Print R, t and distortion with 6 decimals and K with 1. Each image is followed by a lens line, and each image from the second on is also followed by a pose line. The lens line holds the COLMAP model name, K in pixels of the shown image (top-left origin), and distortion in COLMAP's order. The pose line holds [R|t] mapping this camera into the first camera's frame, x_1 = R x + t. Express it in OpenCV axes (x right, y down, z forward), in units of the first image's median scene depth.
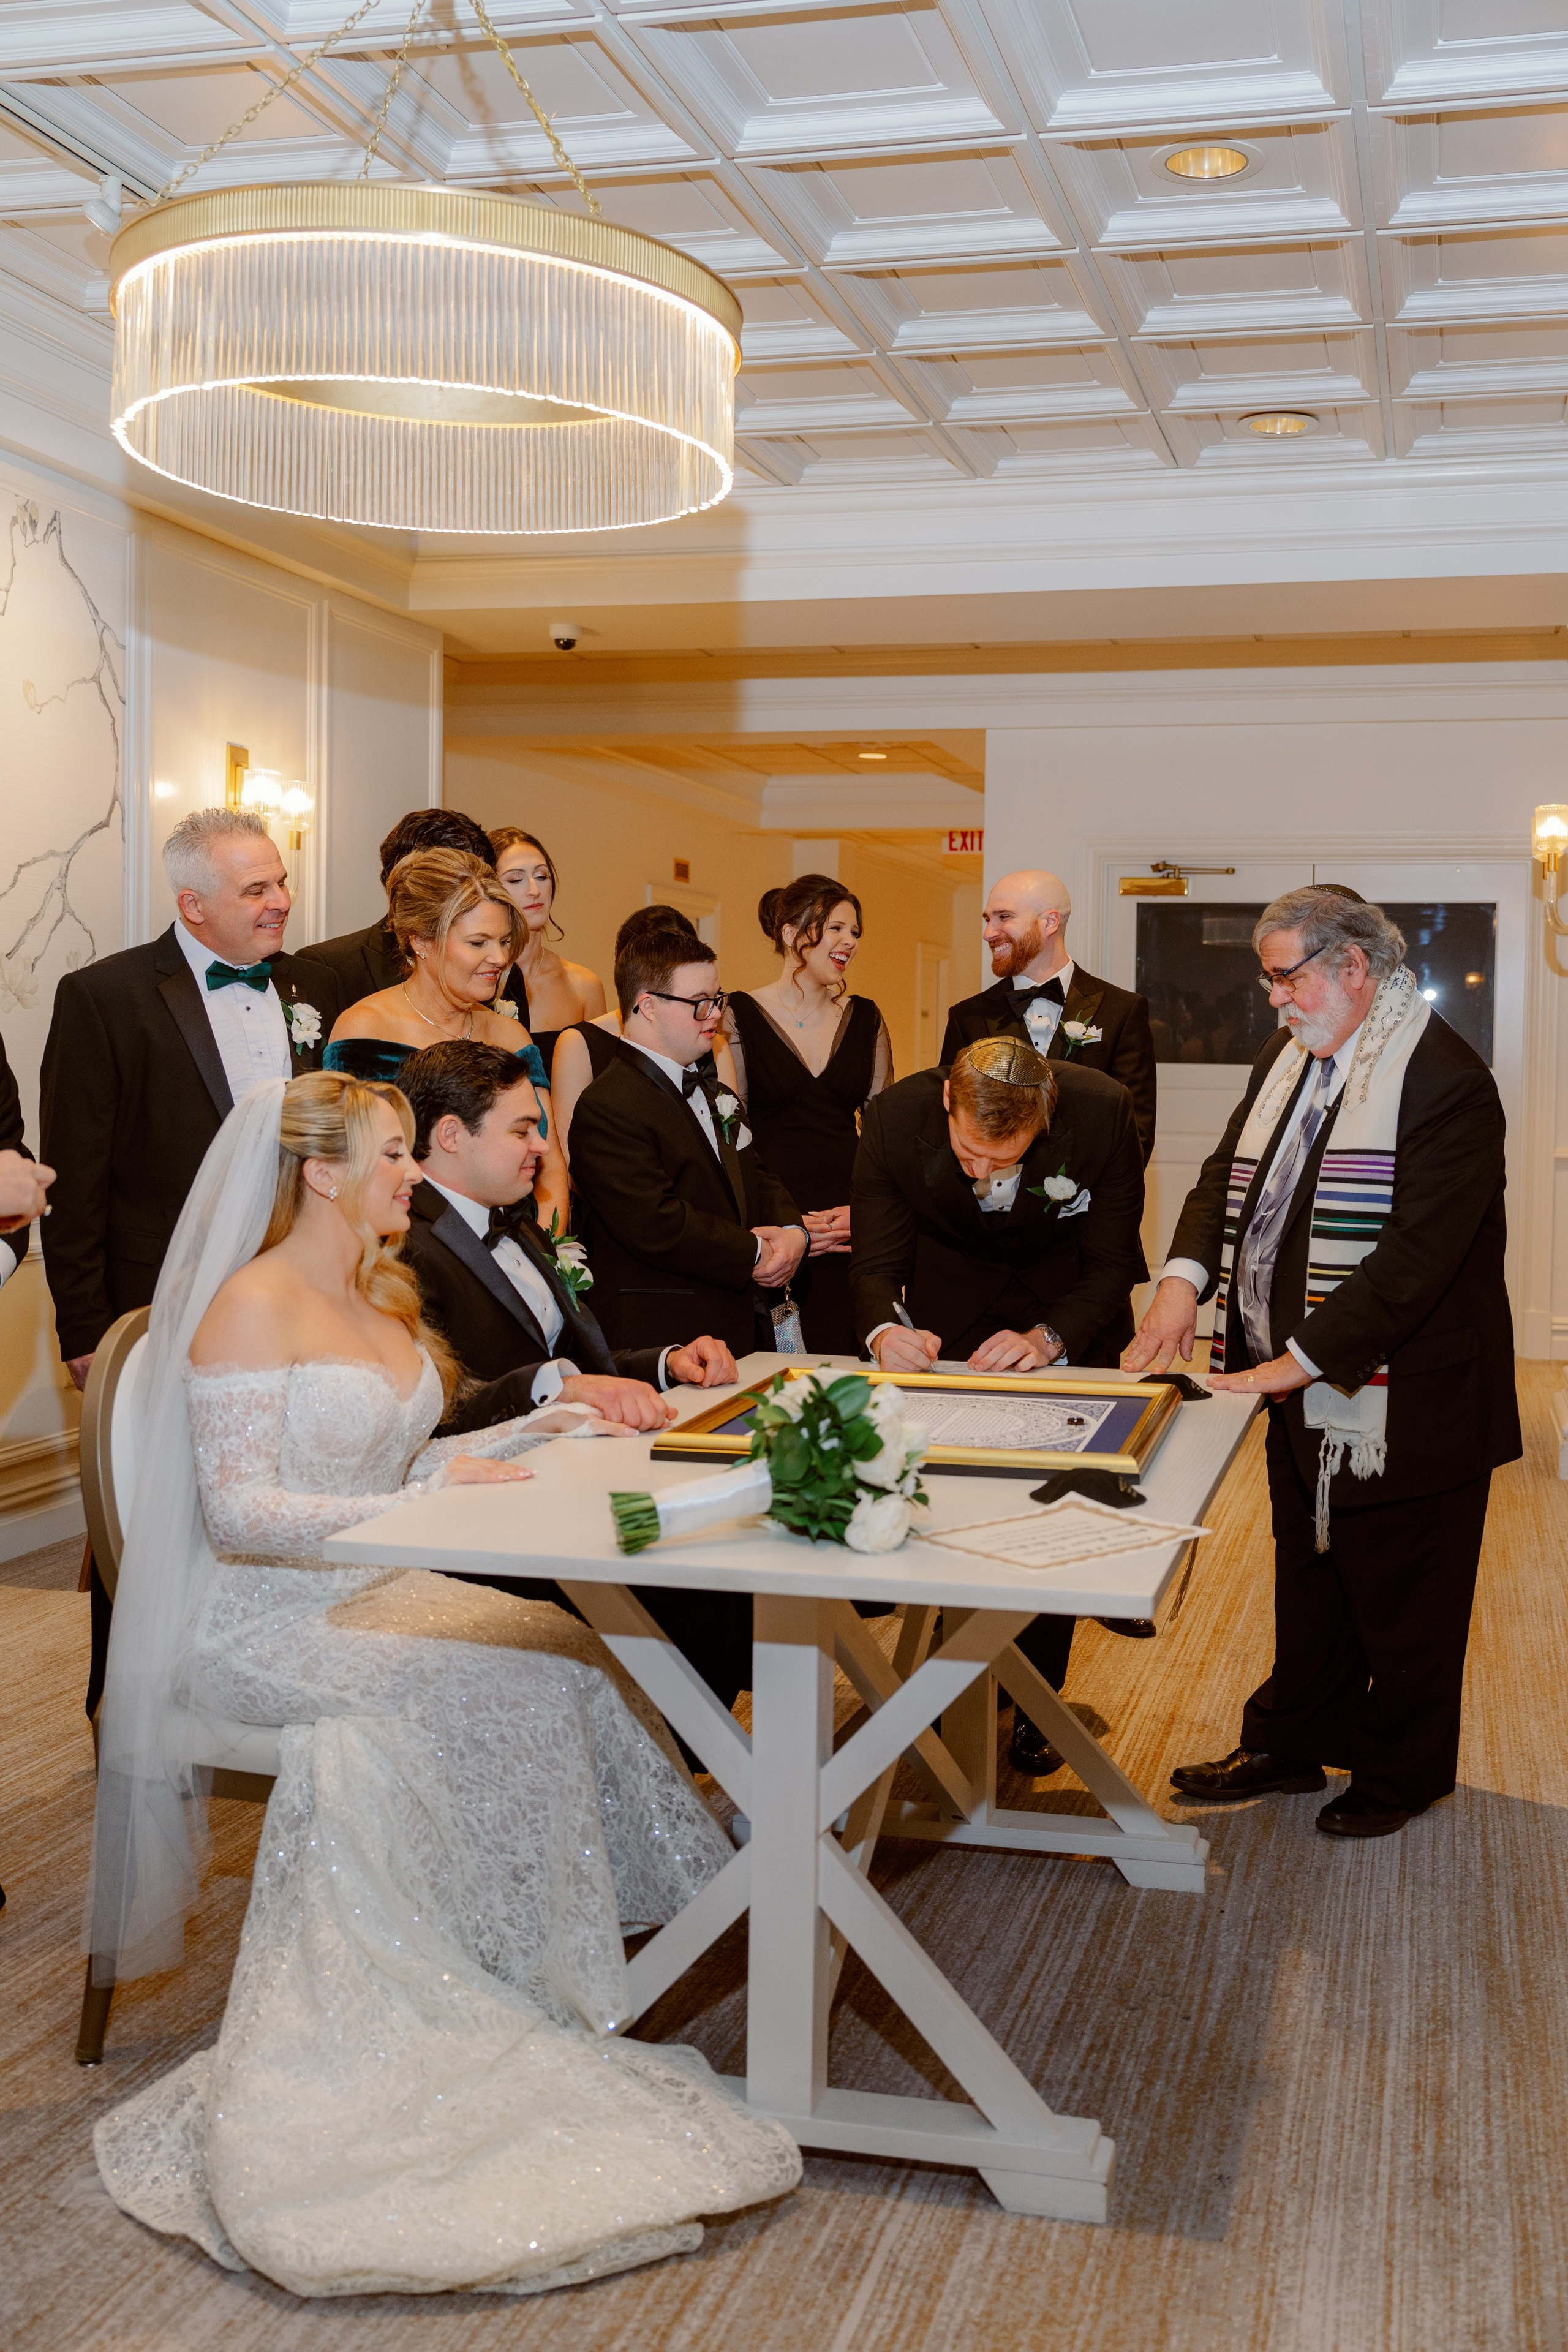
lens RADIAL K [[2201.3, 0, 940.7], [0, 2201.3, 1111.0], [0, 0, 1]] dist [0.005086, 0.002950]
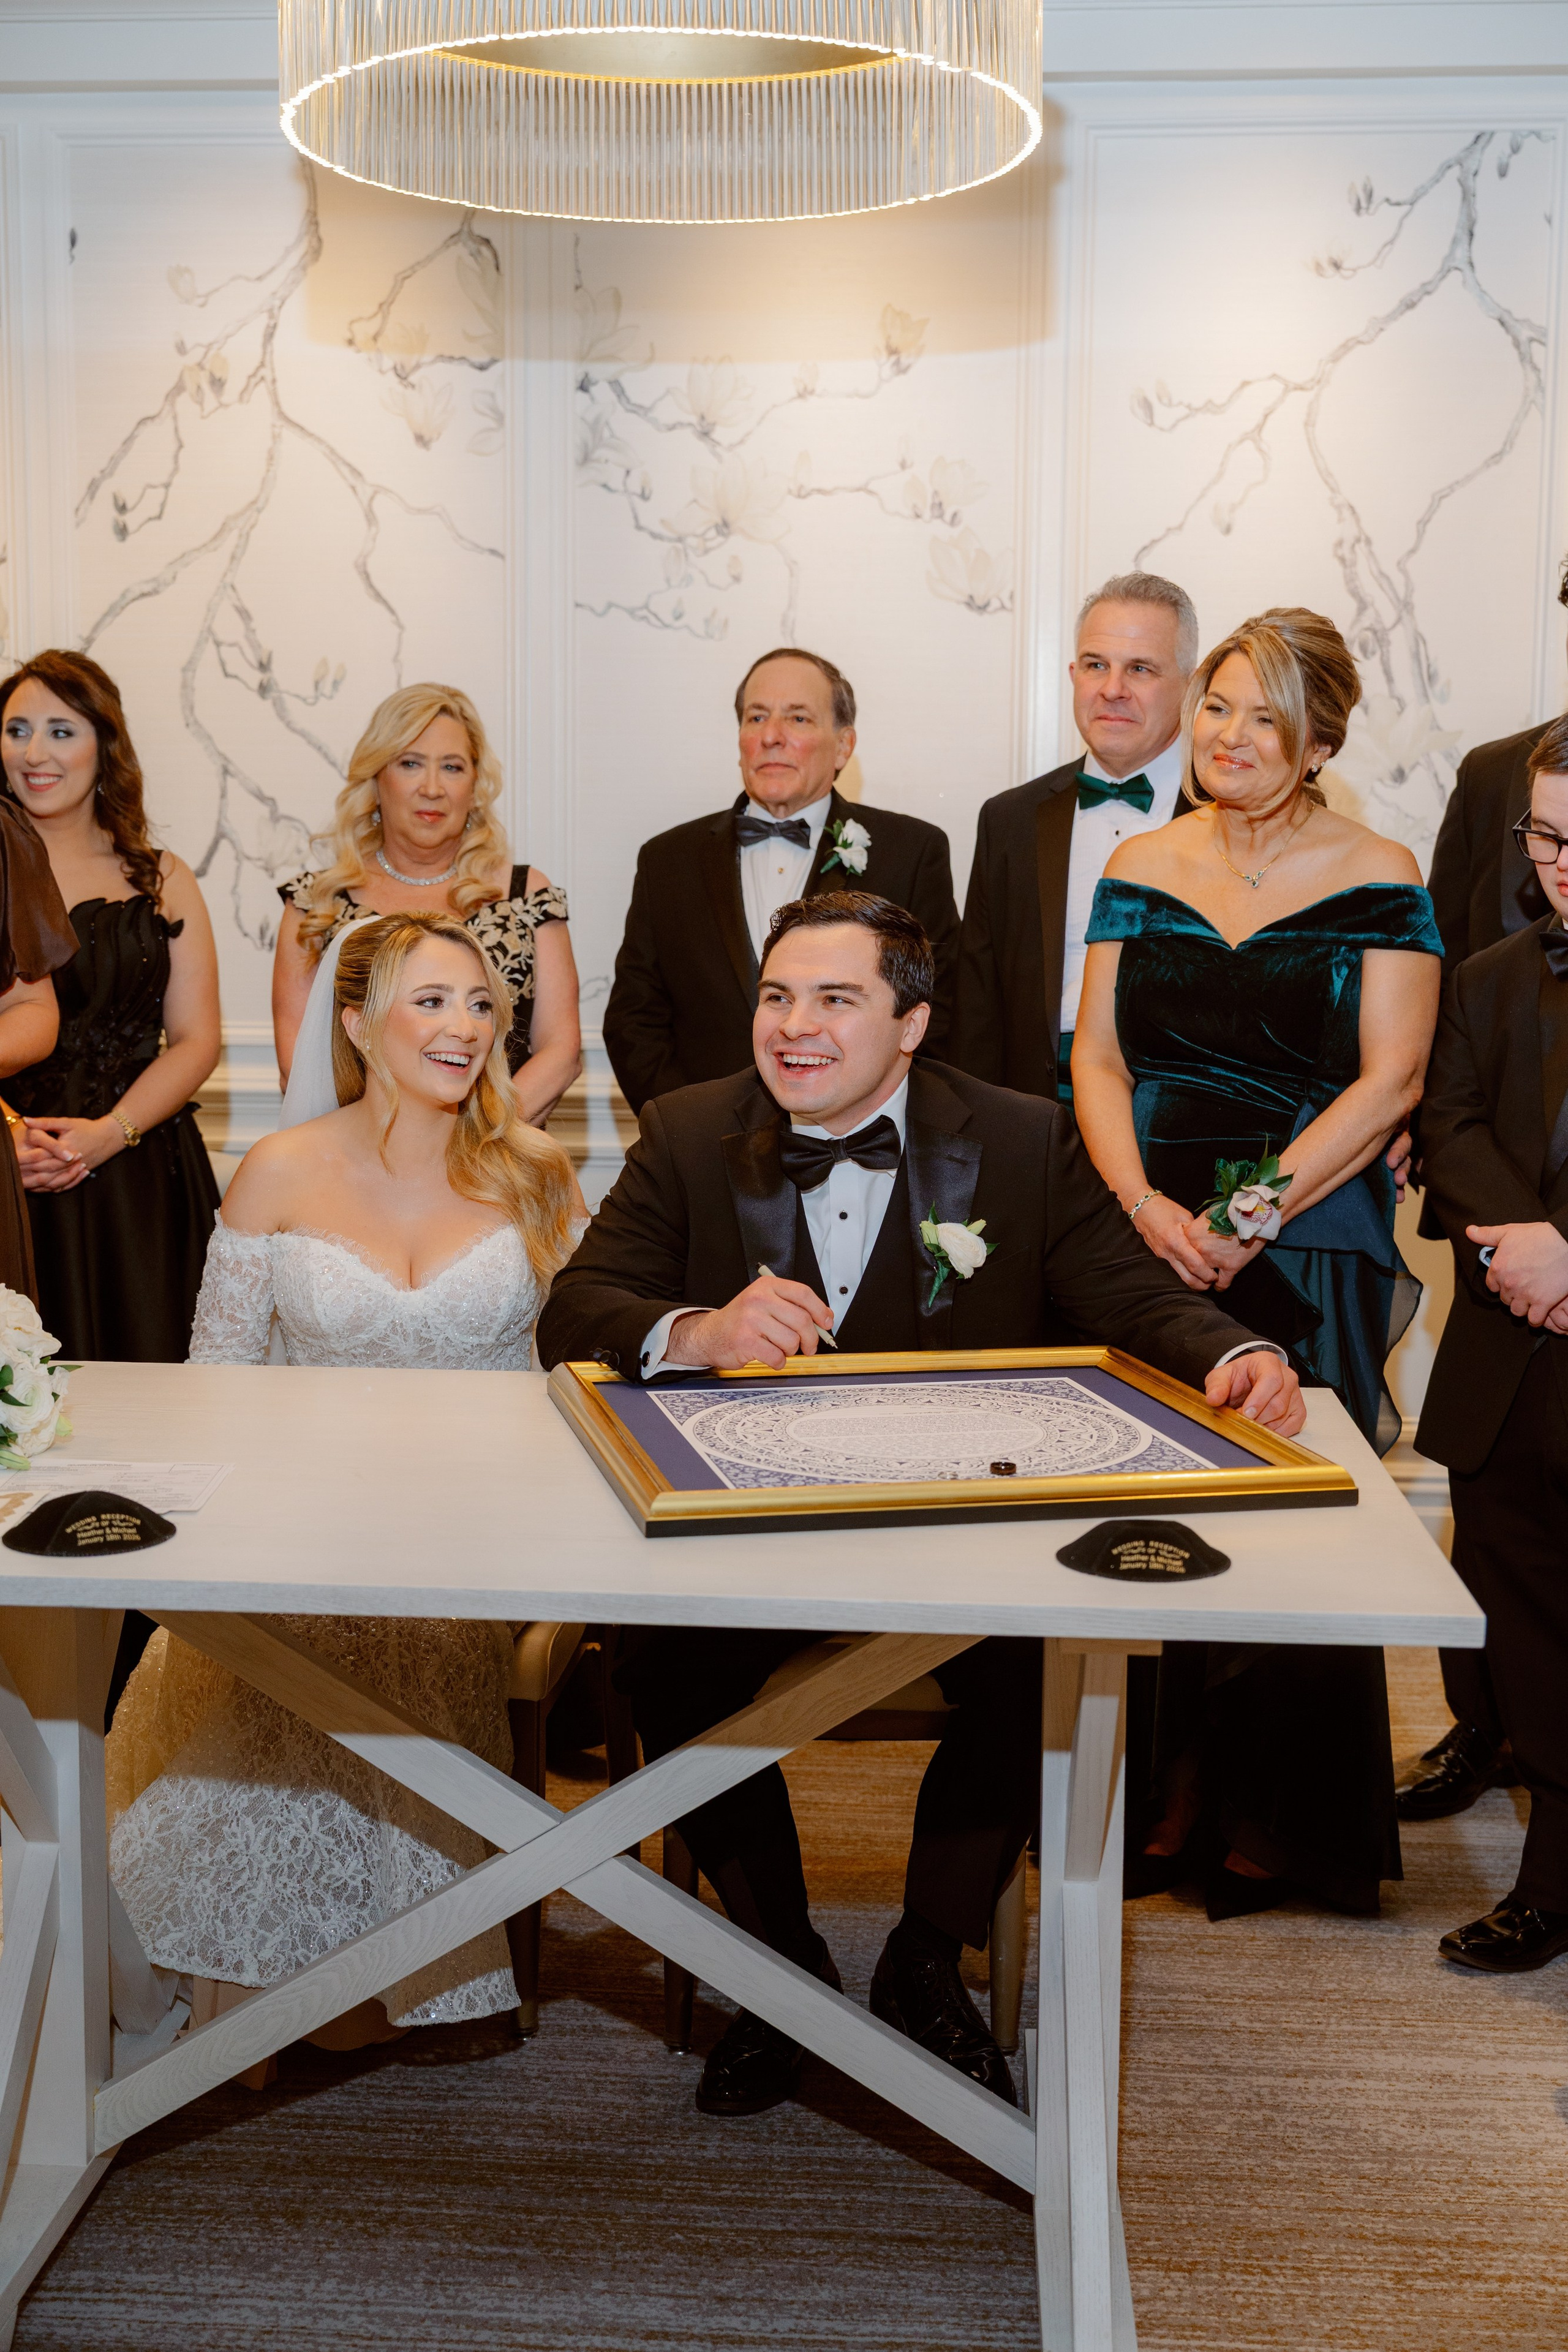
lens RADIAL K [[2750.1, 0, 790.3], [0, 2750.1, 1186.7], [0, 0, 1]] dist [0.019724, -0.015517]
pose [[0.154289, 0.106486, -0.982271, 0.759806], [-0.033323, 0.994170, 0.102541, -0.024712], [0.987464, 0.016911, 0.156938, 0.870055]]
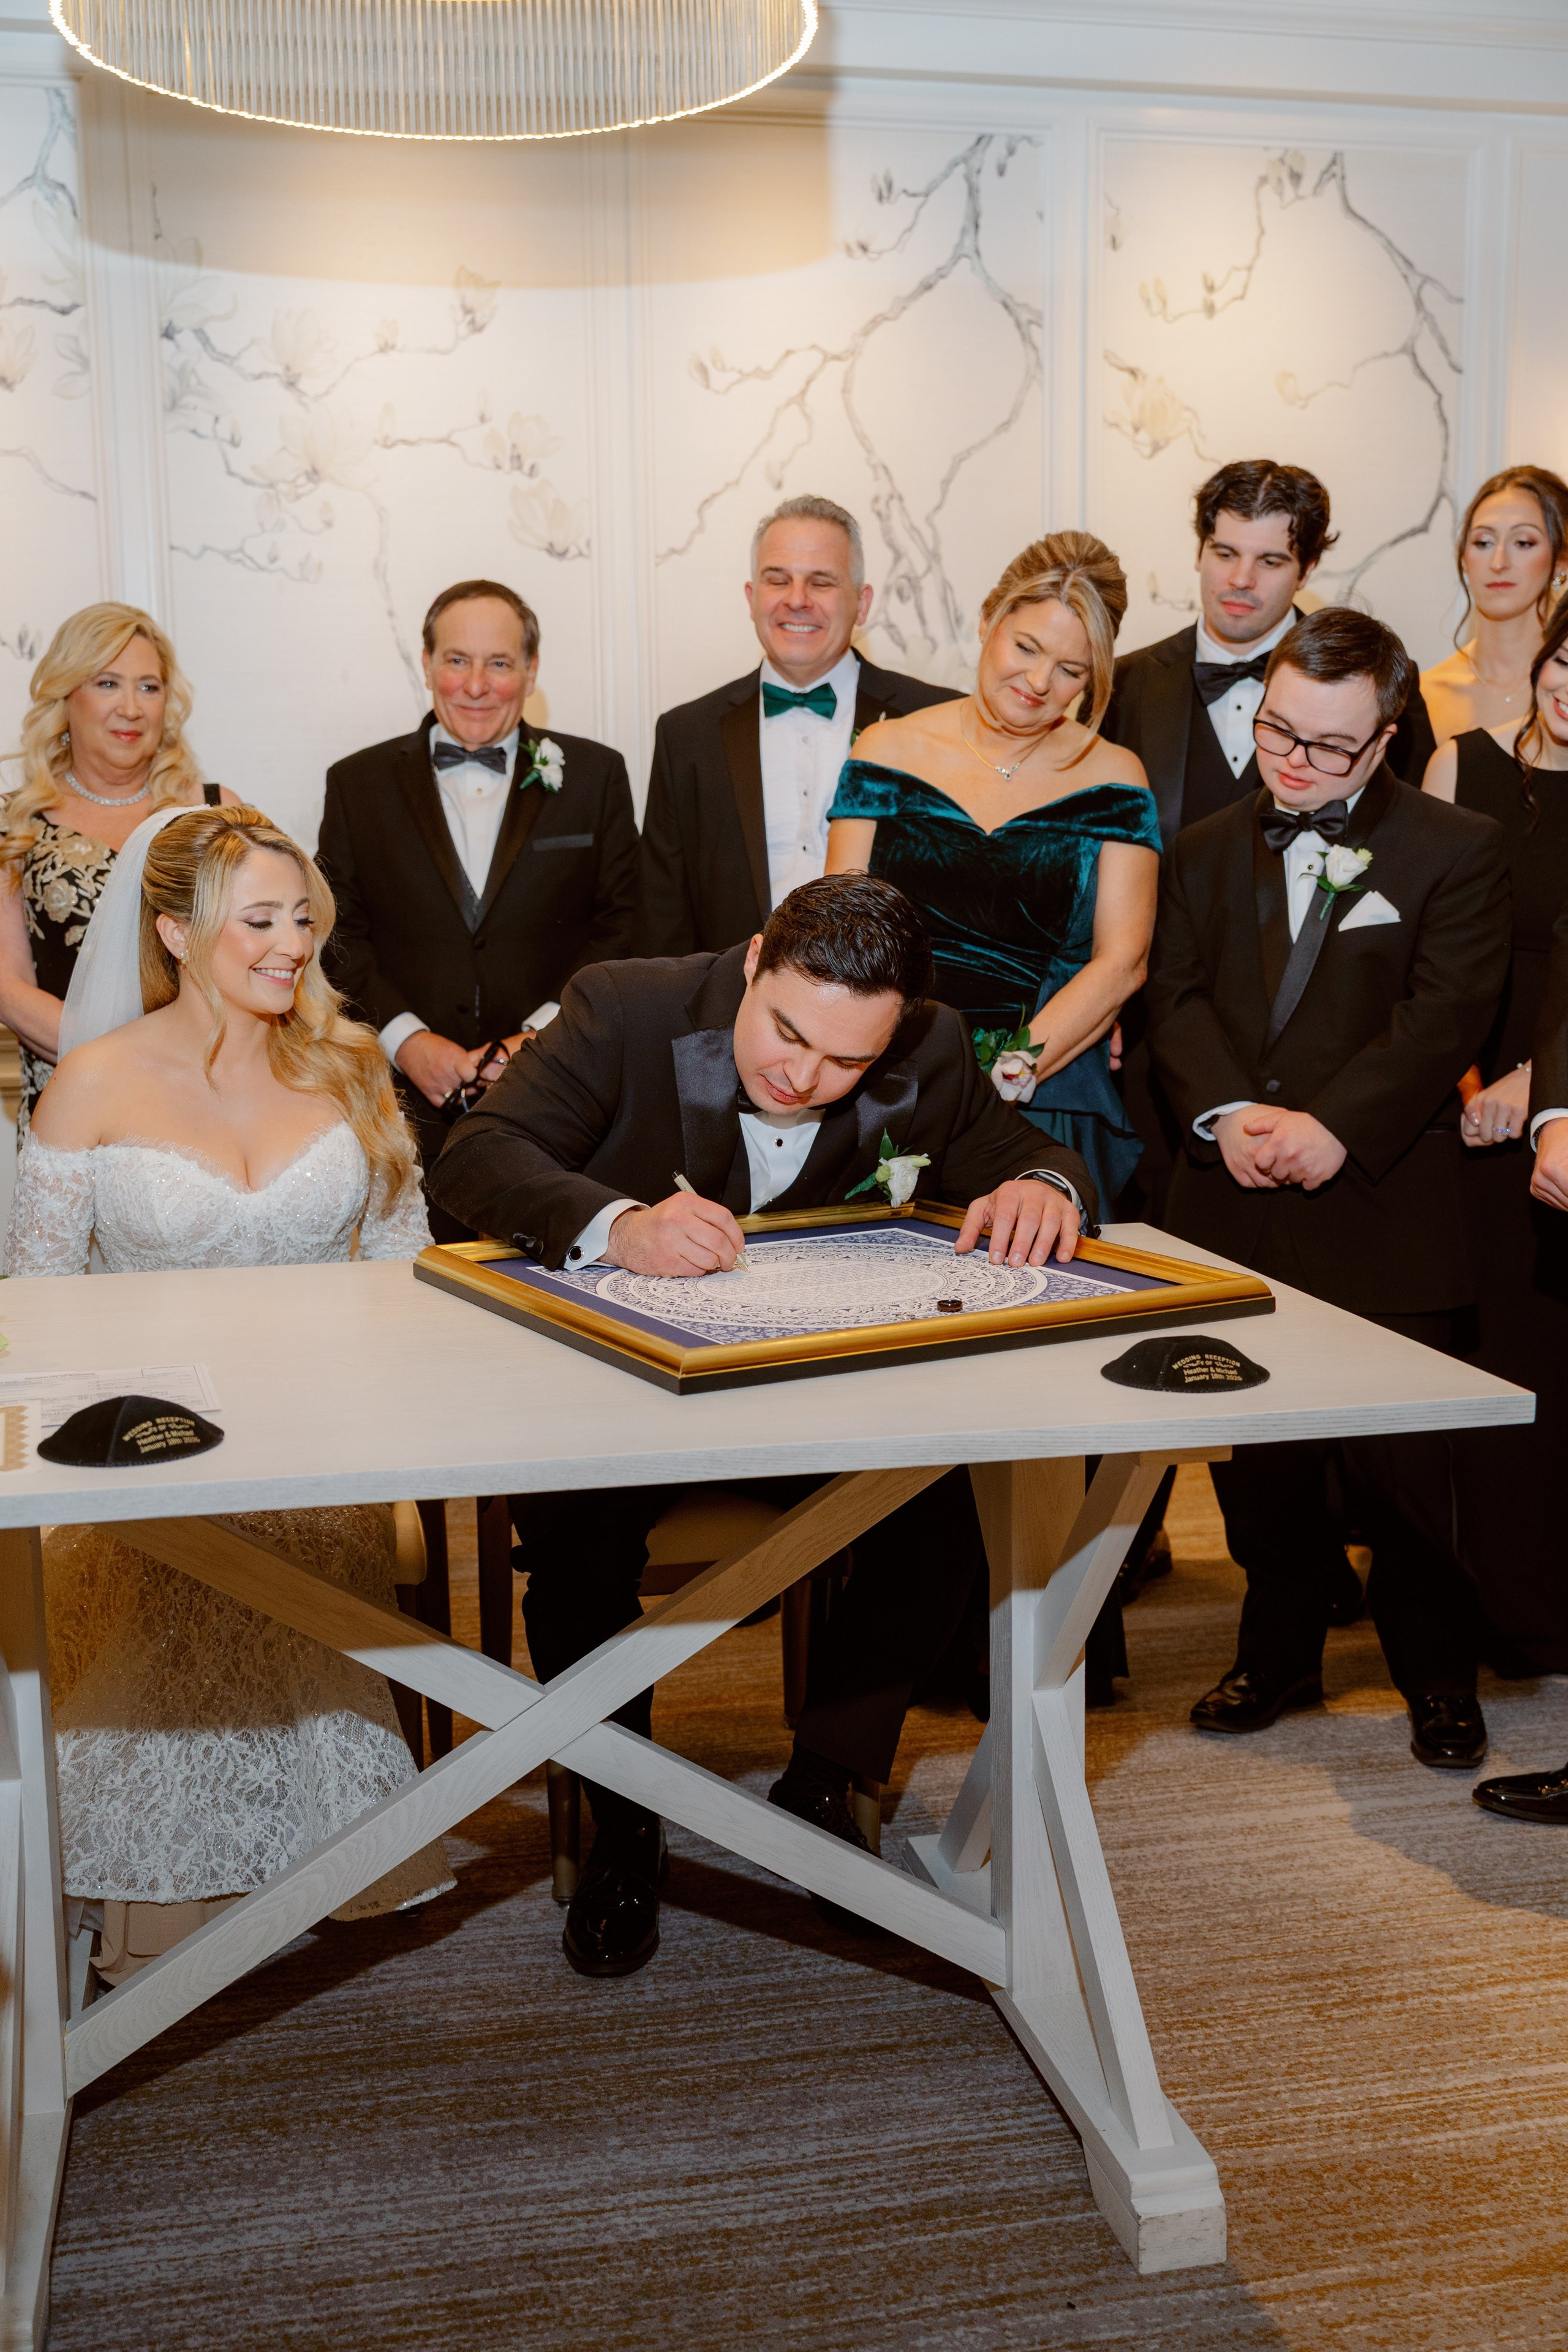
lens RADIAL K [[2368.0, 0, 787.6], [0, 2368.0, 1179.7], [0, 0, 1]] dist [0.016234, -0.015466]
pose [[0.421558, 0.111401, -0.899933, 0.617933], [-0.005891, 0.992741, 0.120130, 0.011154], [0.906782, -0.045340, 0.419154, 0.714027]]
